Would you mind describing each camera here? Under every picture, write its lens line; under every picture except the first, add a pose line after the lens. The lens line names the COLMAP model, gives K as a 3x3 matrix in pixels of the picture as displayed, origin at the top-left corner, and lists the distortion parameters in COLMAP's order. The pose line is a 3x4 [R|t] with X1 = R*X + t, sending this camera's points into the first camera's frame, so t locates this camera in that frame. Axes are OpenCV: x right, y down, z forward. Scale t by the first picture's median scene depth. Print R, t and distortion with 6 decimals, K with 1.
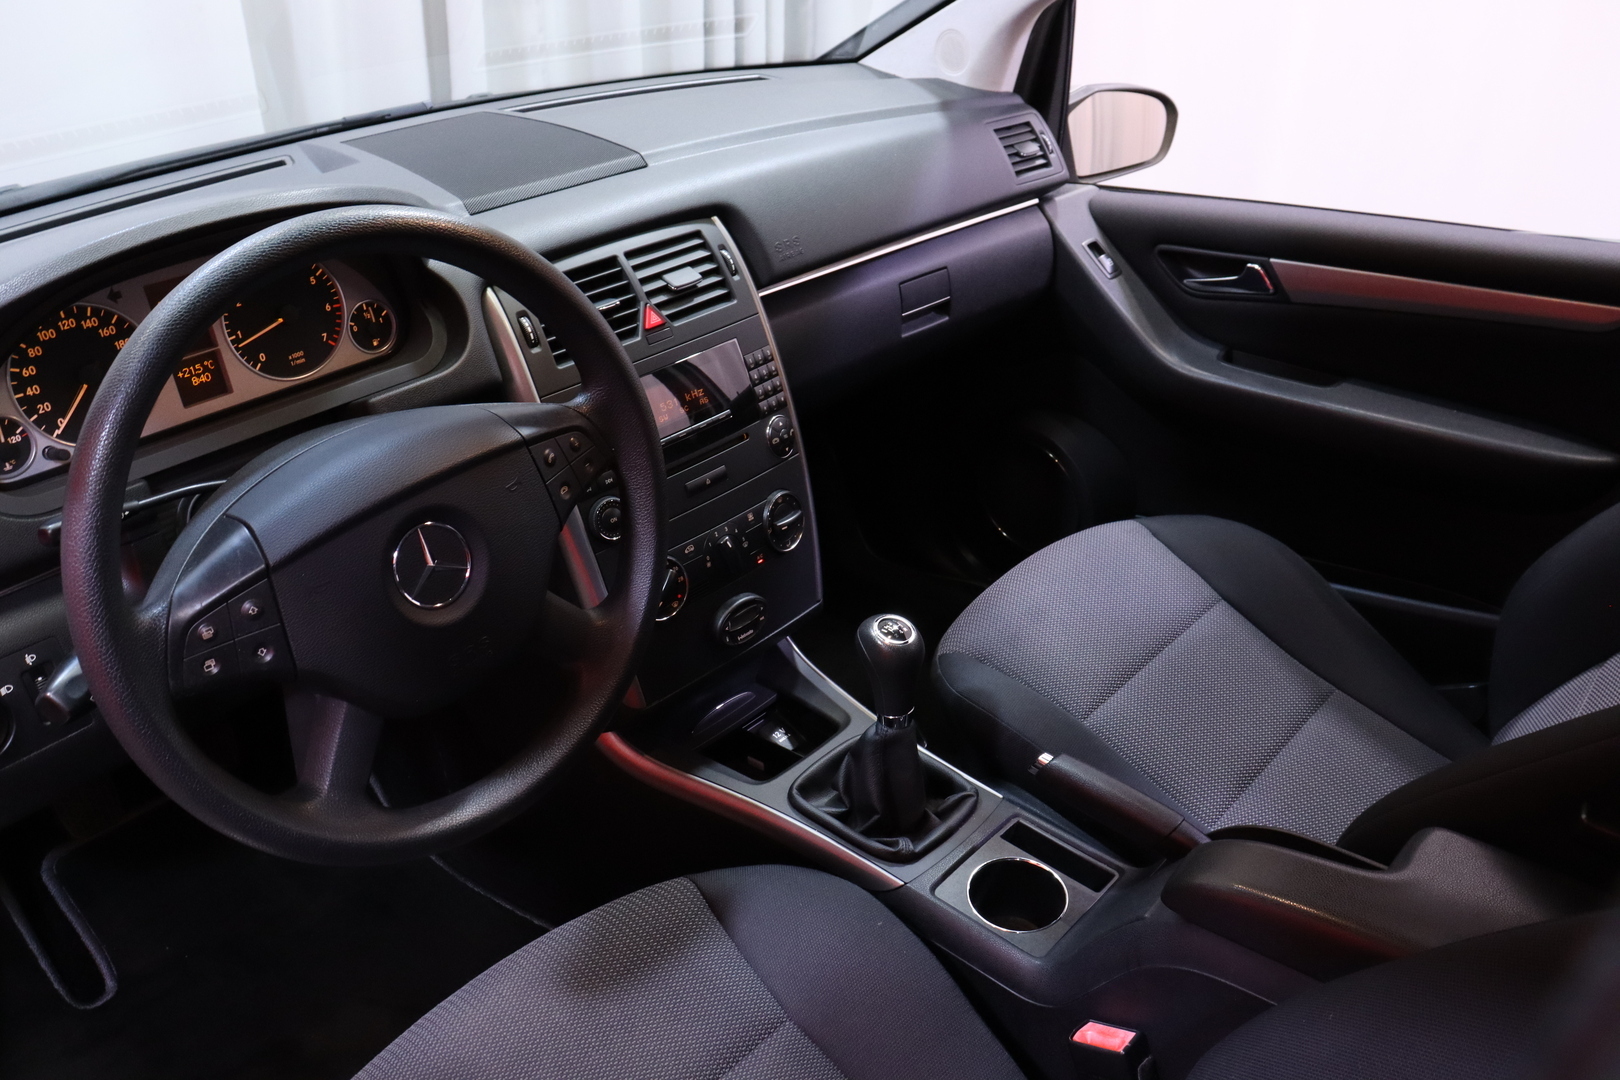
lens RADIAL K [[1322.5, 0, 810.0], [0, 1322.5, 540.0], [0, 0, 1]] dist [-0.180396, 0.164238]
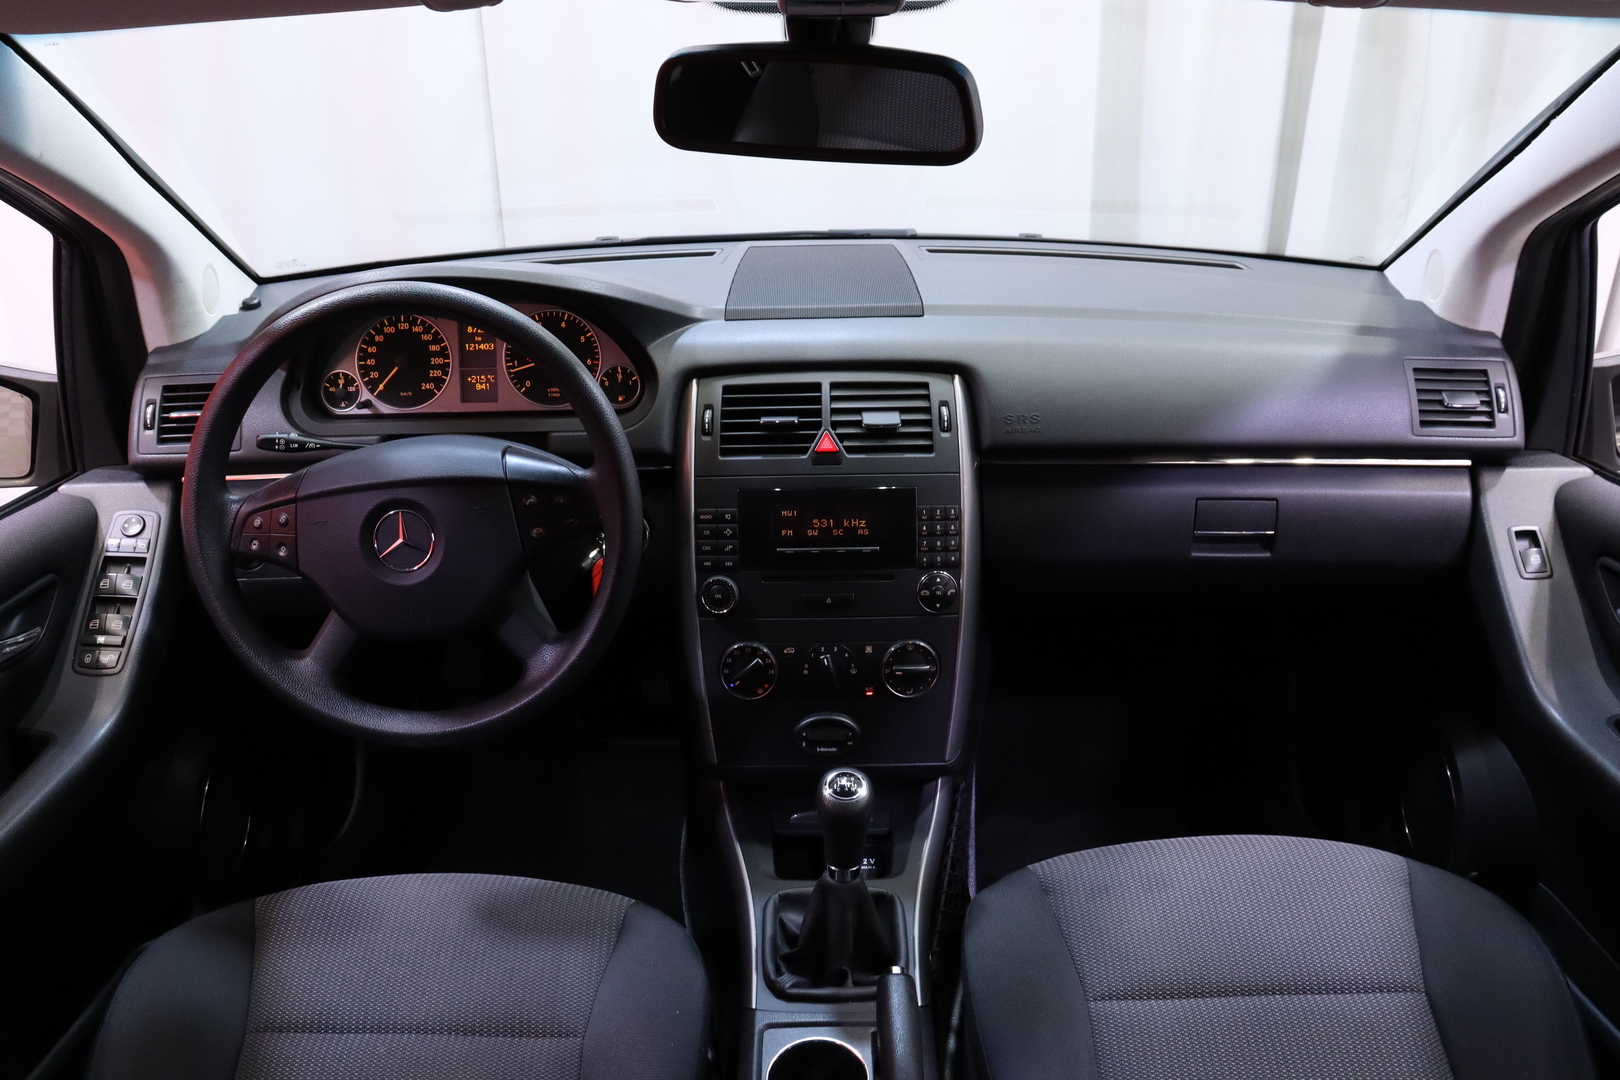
lens RADIAL K [[1322.5, 0, 810.0], [0, 1322.5, 540.0], [0, 0, 1]] dist [-0.180396, 0.164238]
pose [[0.667561, 0.303708, -0.679797, 0.715356], [-0.362517, 0.930074, 0.059532, -0.168297], [0.650341, 0.206697, 0.730981, 0.203515]]
